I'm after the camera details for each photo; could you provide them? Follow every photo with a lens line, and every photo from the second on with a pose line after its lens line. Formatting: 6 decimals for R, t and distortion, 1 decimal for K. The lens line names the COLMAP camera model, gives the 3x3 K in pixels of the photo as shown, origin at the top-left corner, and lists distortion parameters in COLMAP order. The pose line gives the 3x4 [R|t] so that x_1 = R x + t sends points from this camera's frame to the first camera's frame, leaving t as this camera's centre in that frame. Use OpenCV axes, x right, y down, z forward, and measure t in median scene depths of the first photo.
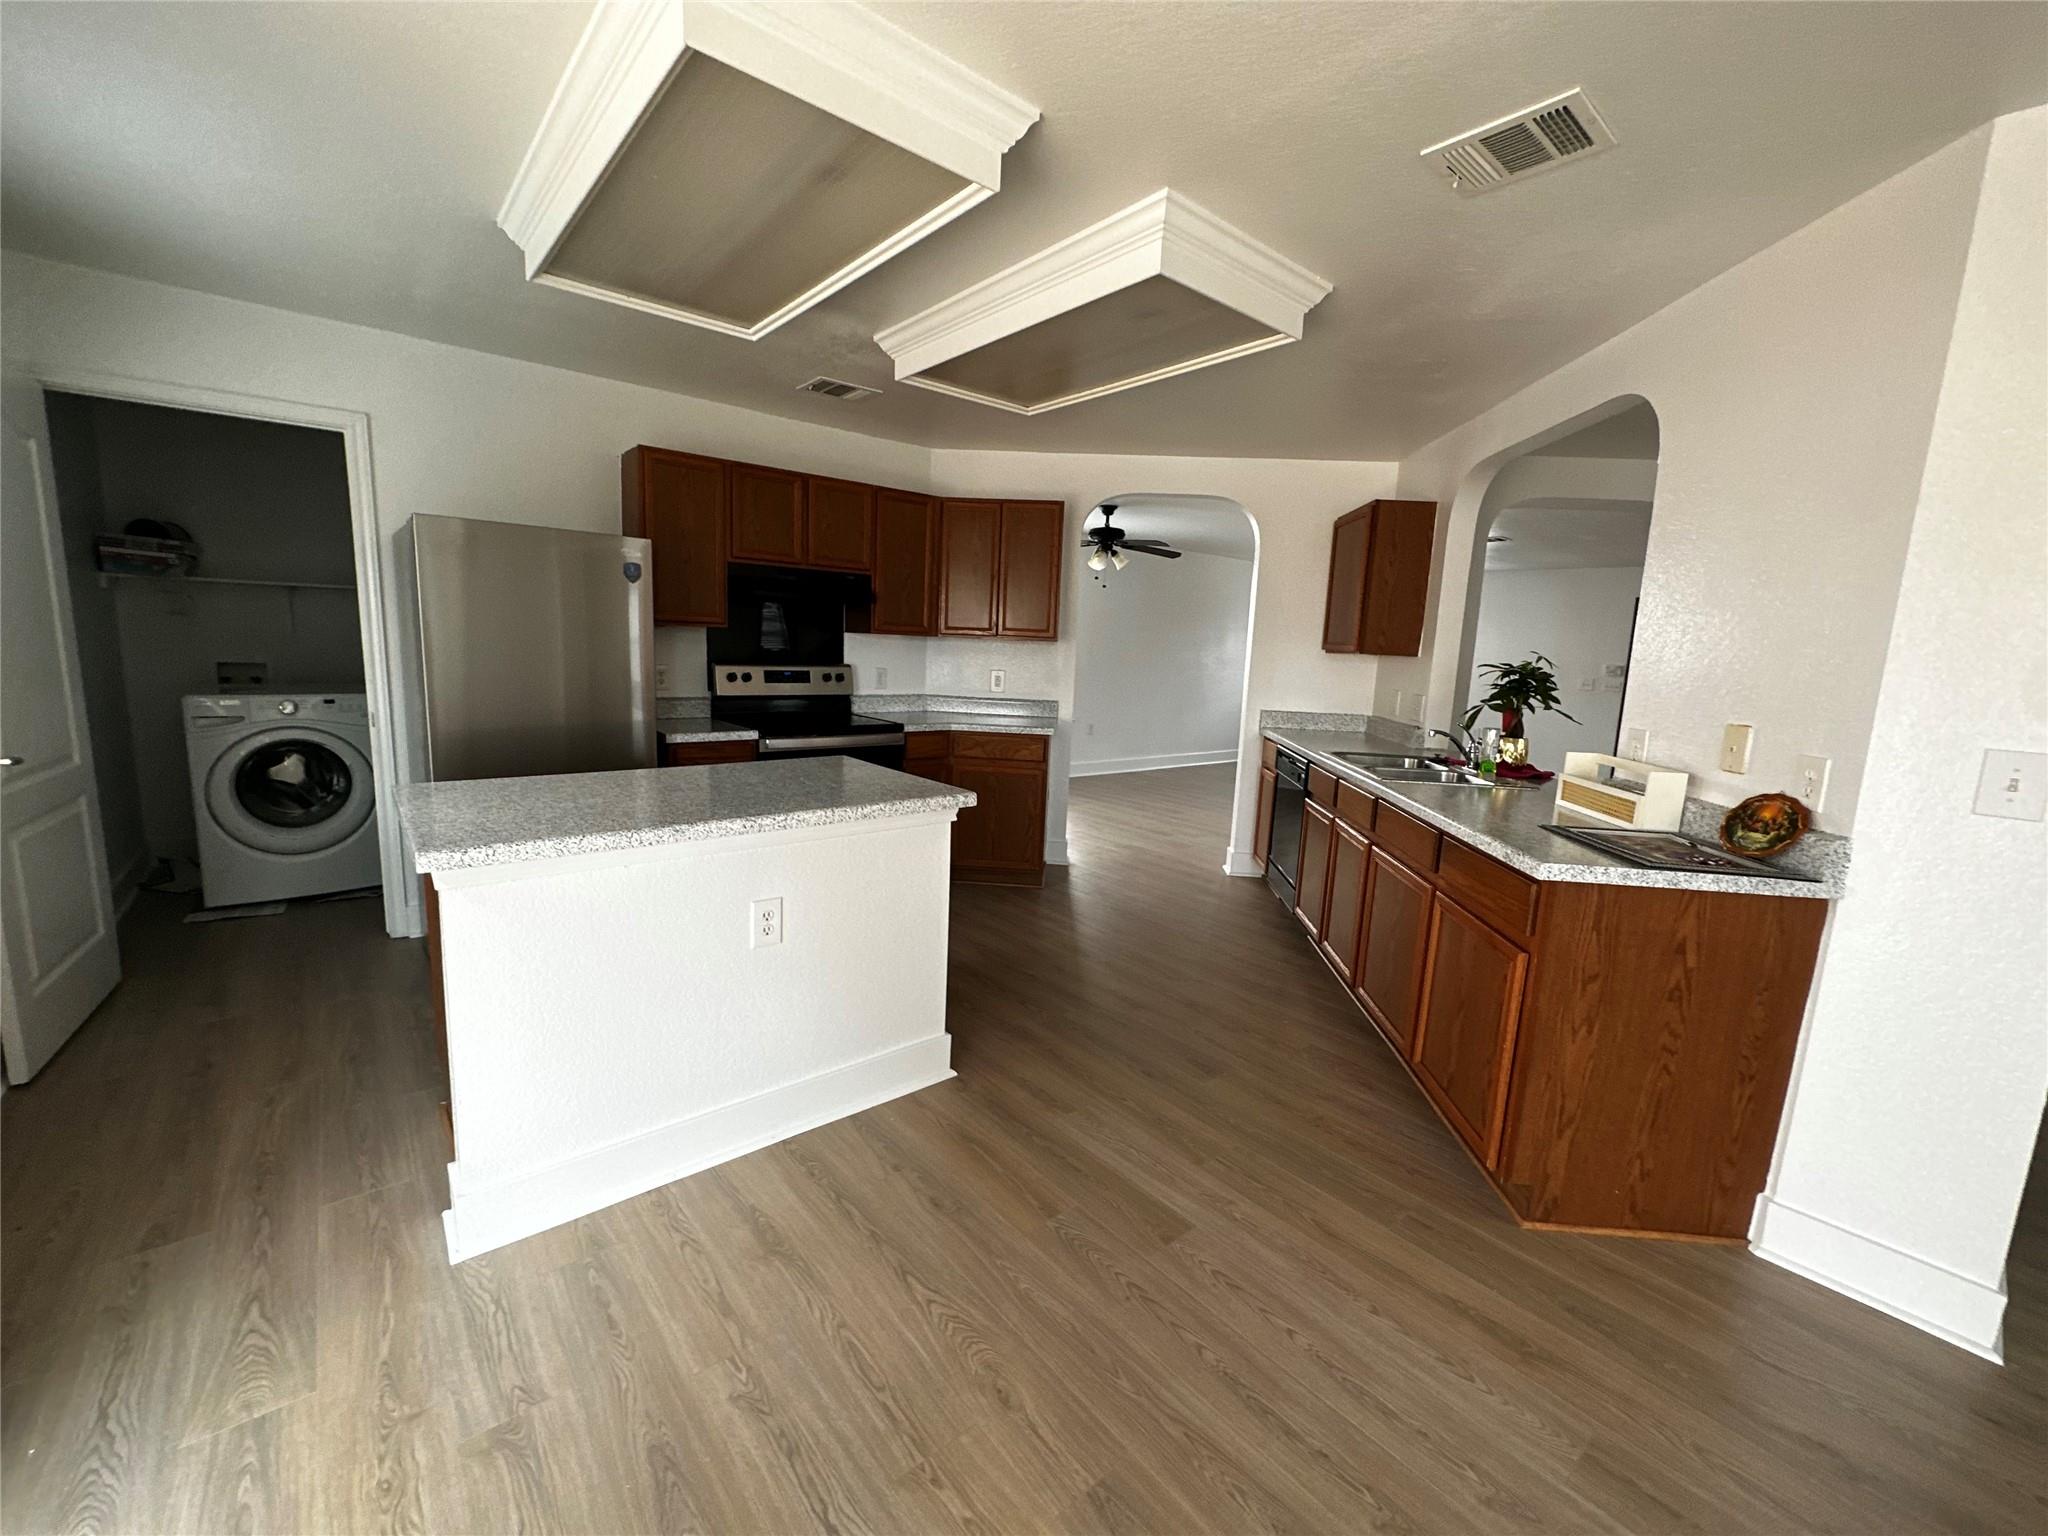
lens RADIAL K [[831.1, 0, 1020.7], [0, 831.1, 774.8], [0, 0, 1]] dist [-0.008186, -0.000131]
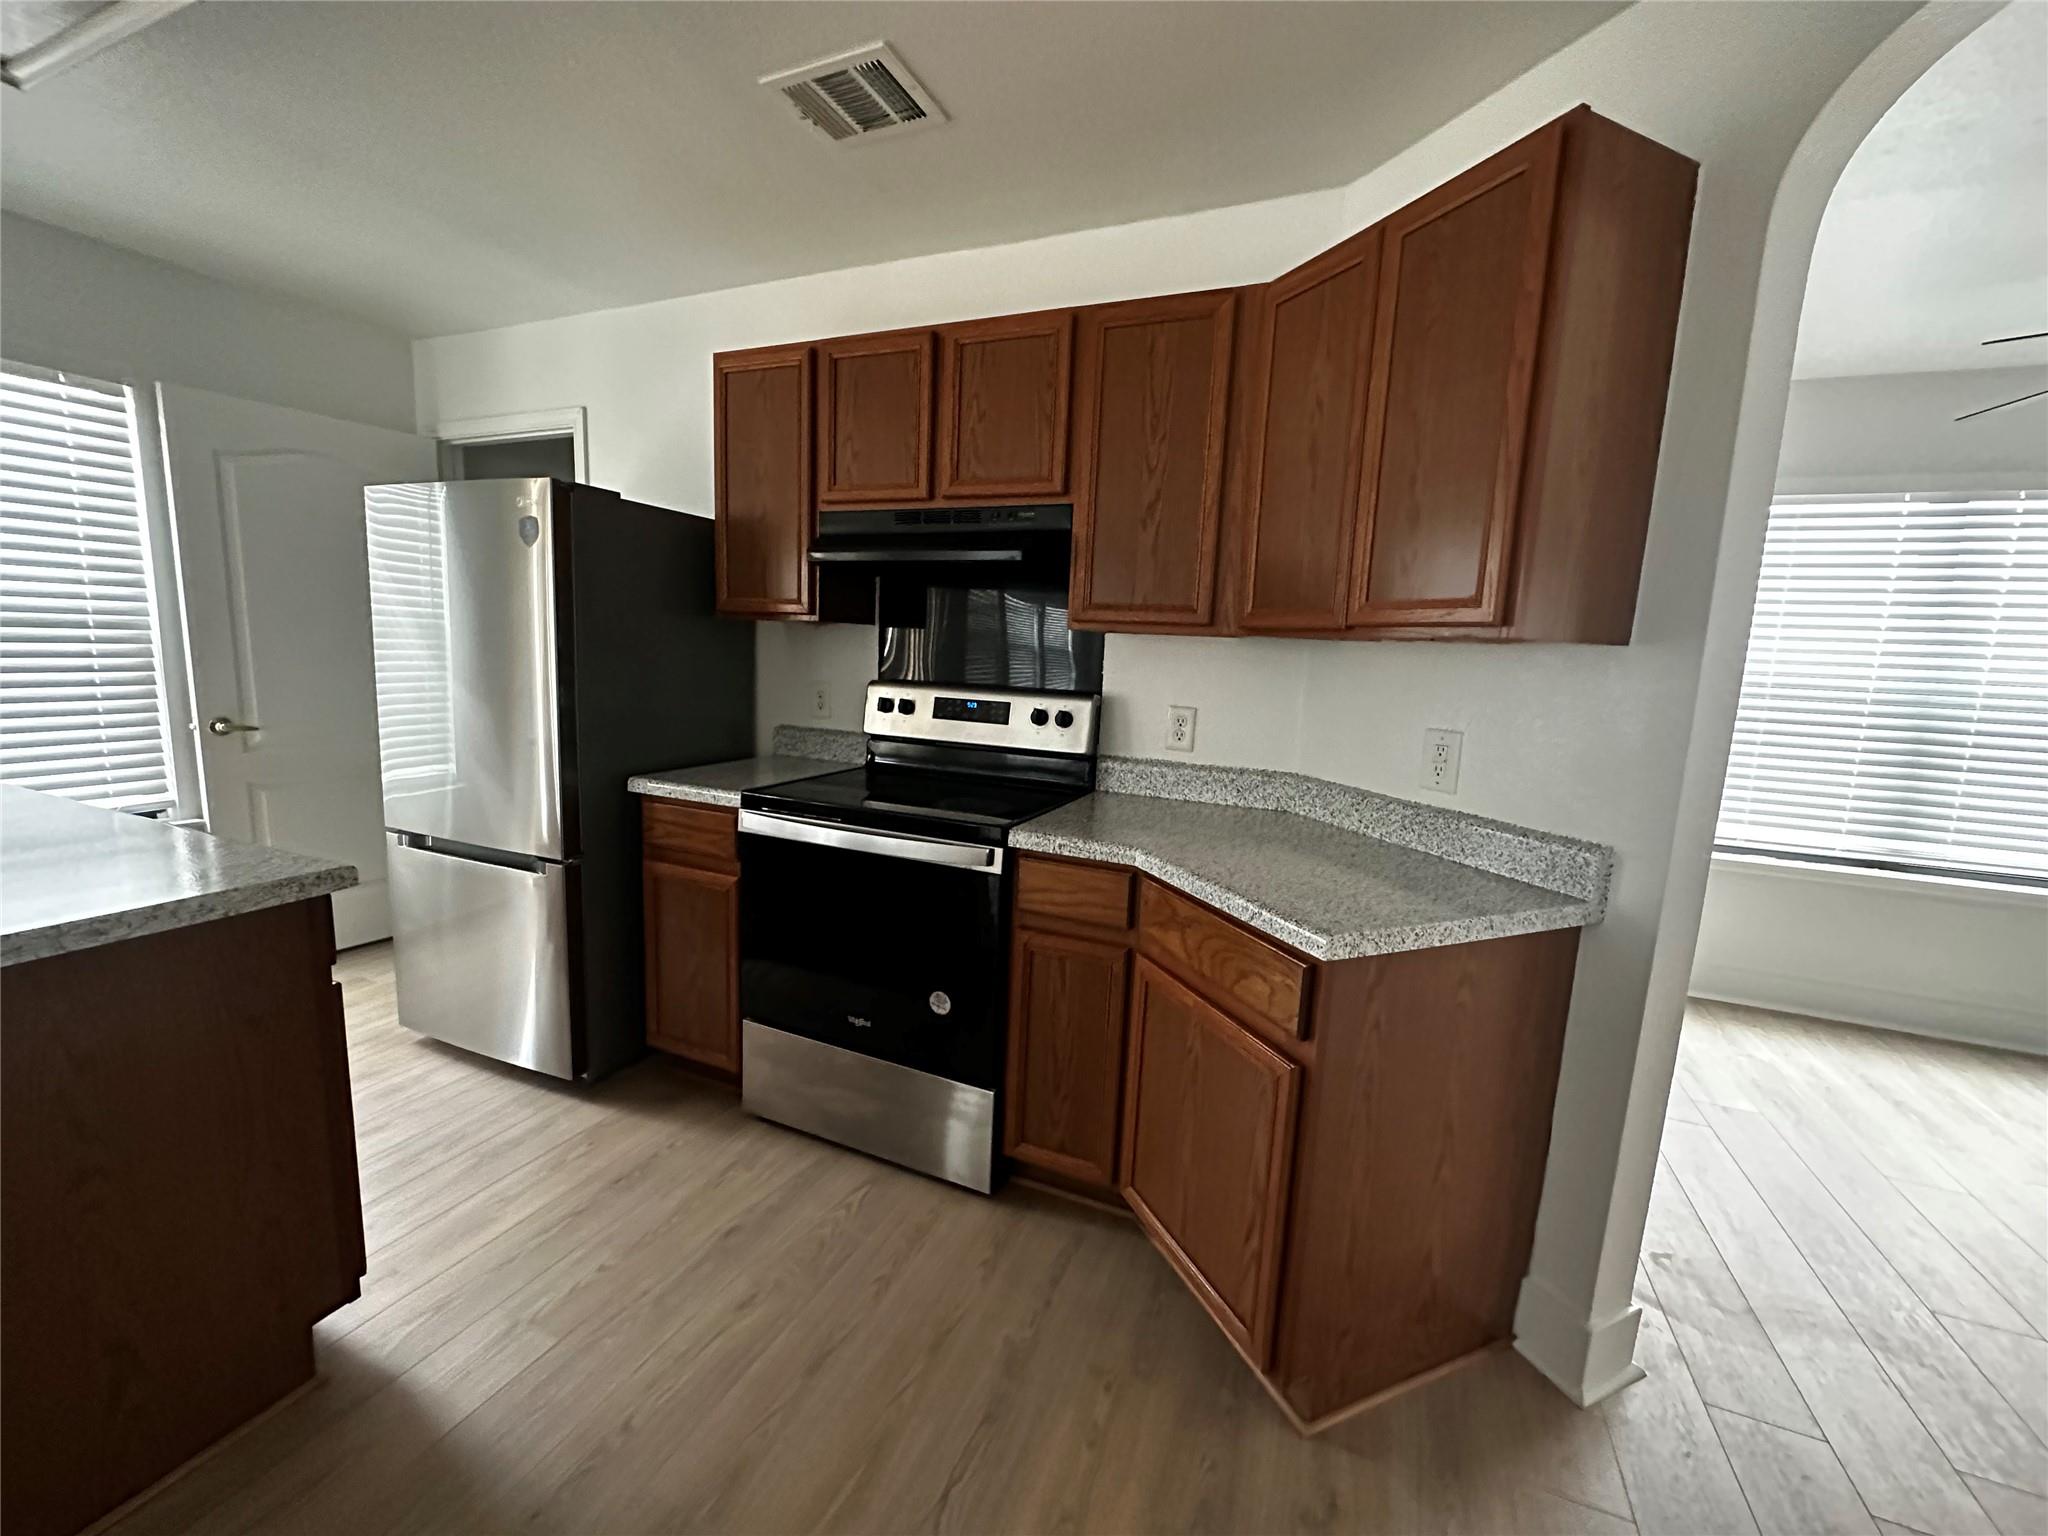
lens RADIAL K [[831.1, 0, 1025.0], [0, 831.1, 762.3], [0, 0, 1]] dist [-0.008186, -0.000131]
pose [[0.449718, 0.104918, -0.886987, 0.231508], [-0.164976, 0.985747, 0.032954, -0.105007], [0.877802, 0.131511, 0.460617, 0.755008]]
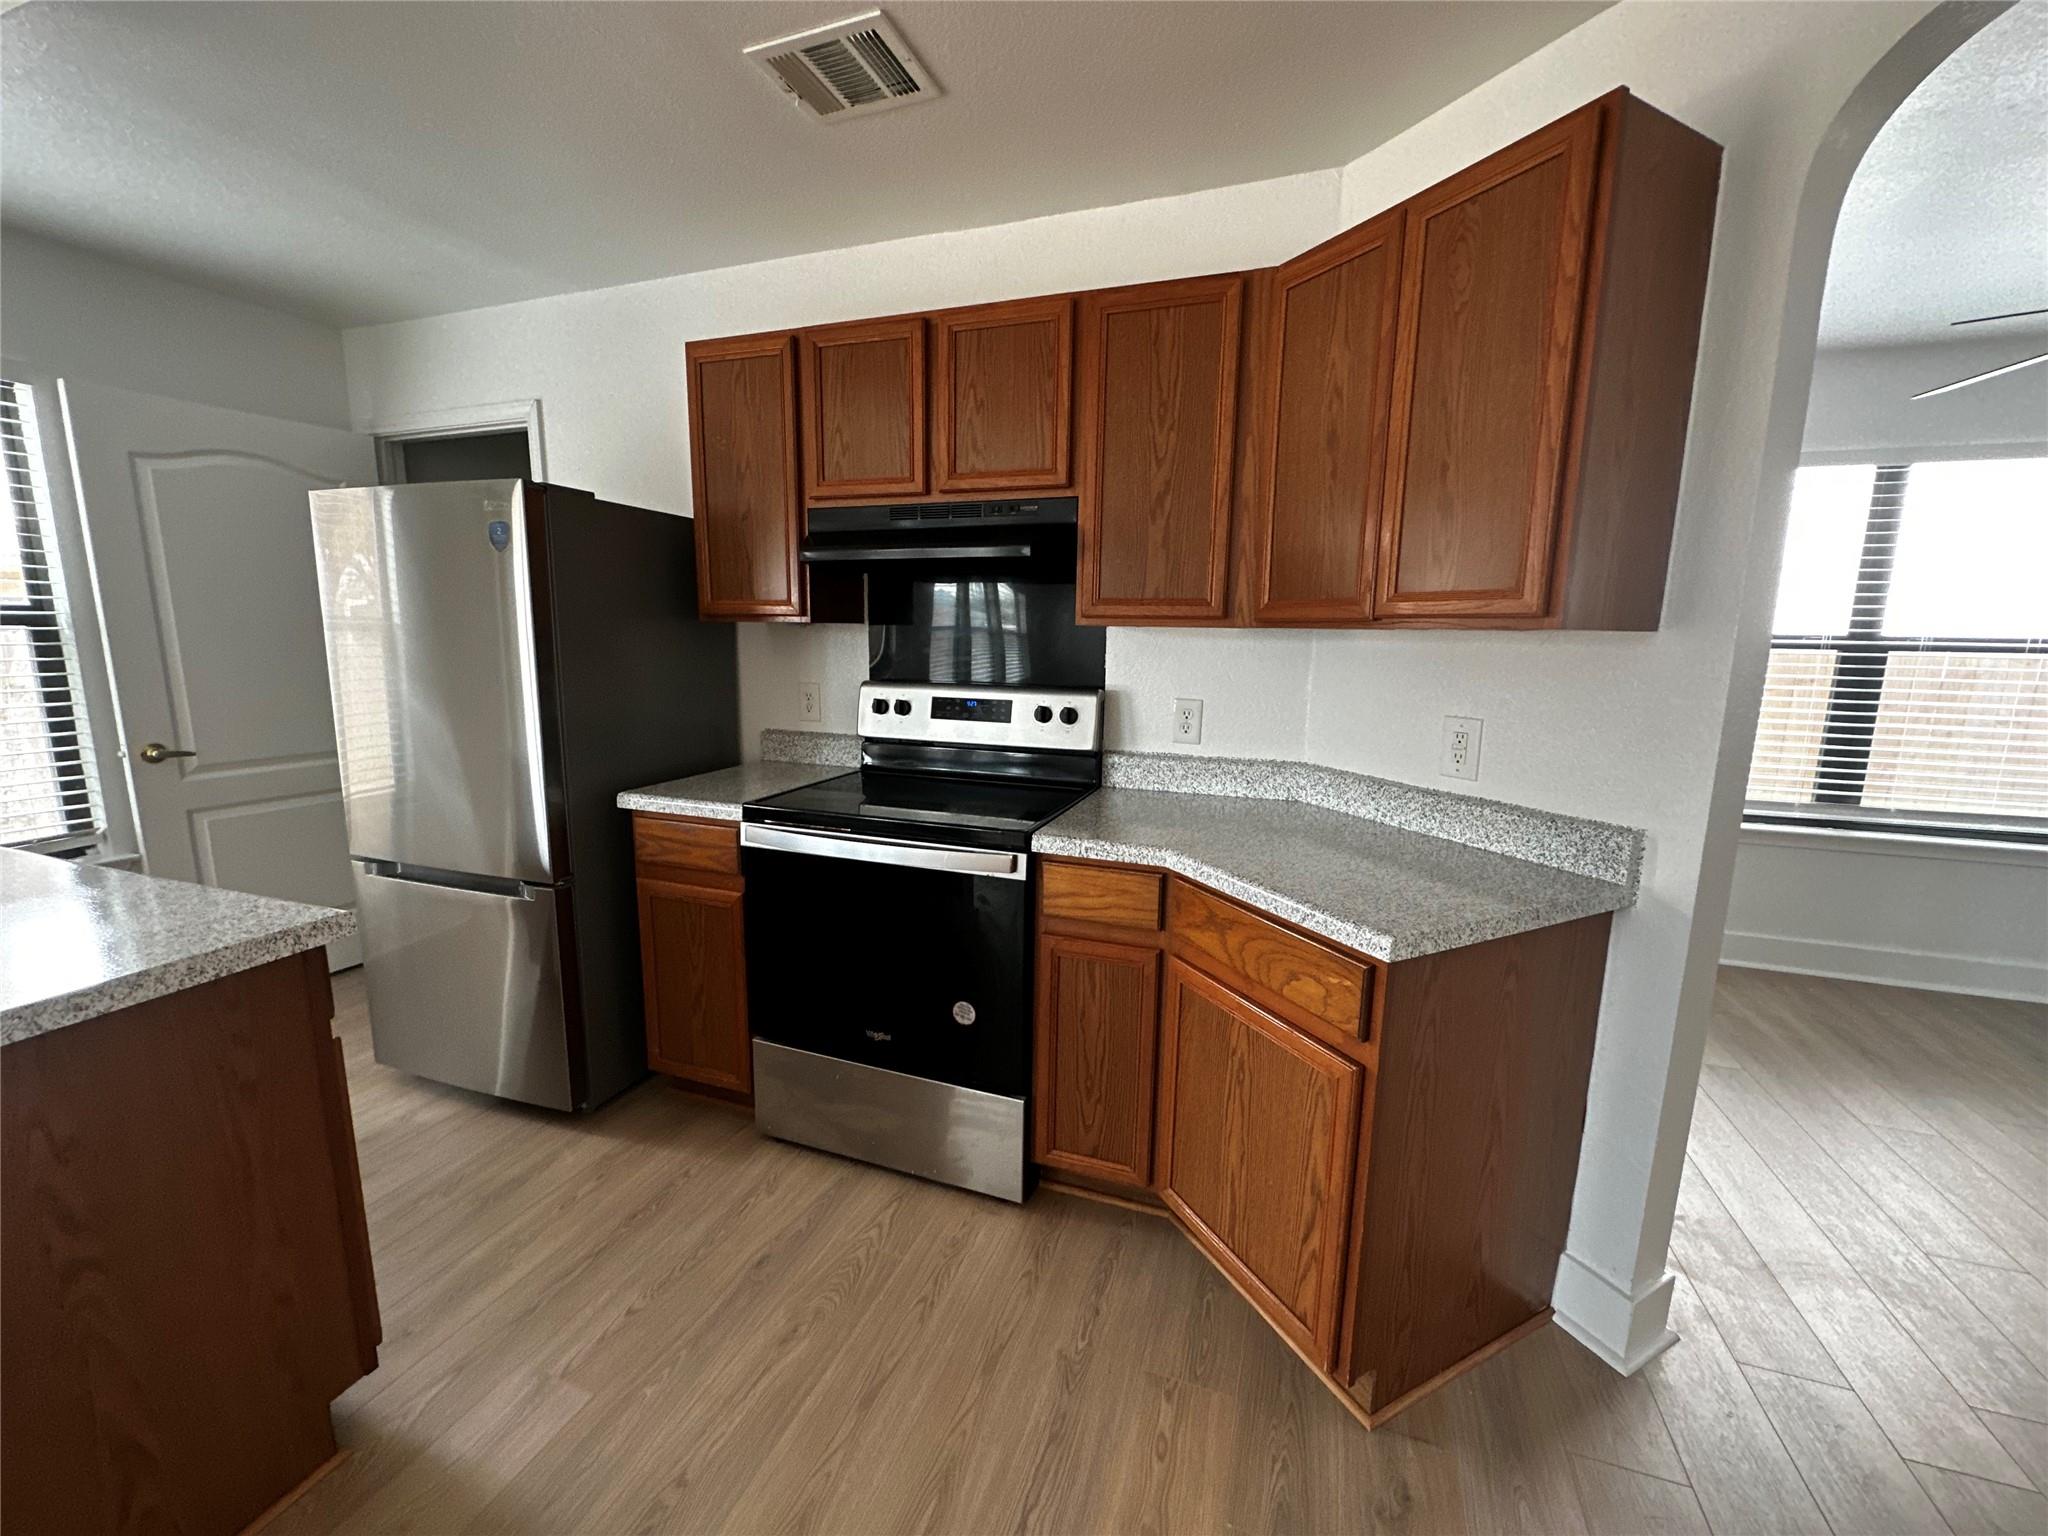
lens RADIAL K [[831.1, 0, 1027.3], [0, 831.1, 764.0], [0, 0, 1]] dist [-0.008186, -0.000131]
pose [[0.504914, 0.105269, -0.856726, 0.206077], [-0.129734, 0.990516, 0.045249, -0.108772], [0.853364, 0.088300, 0.513783, 0.731101]]
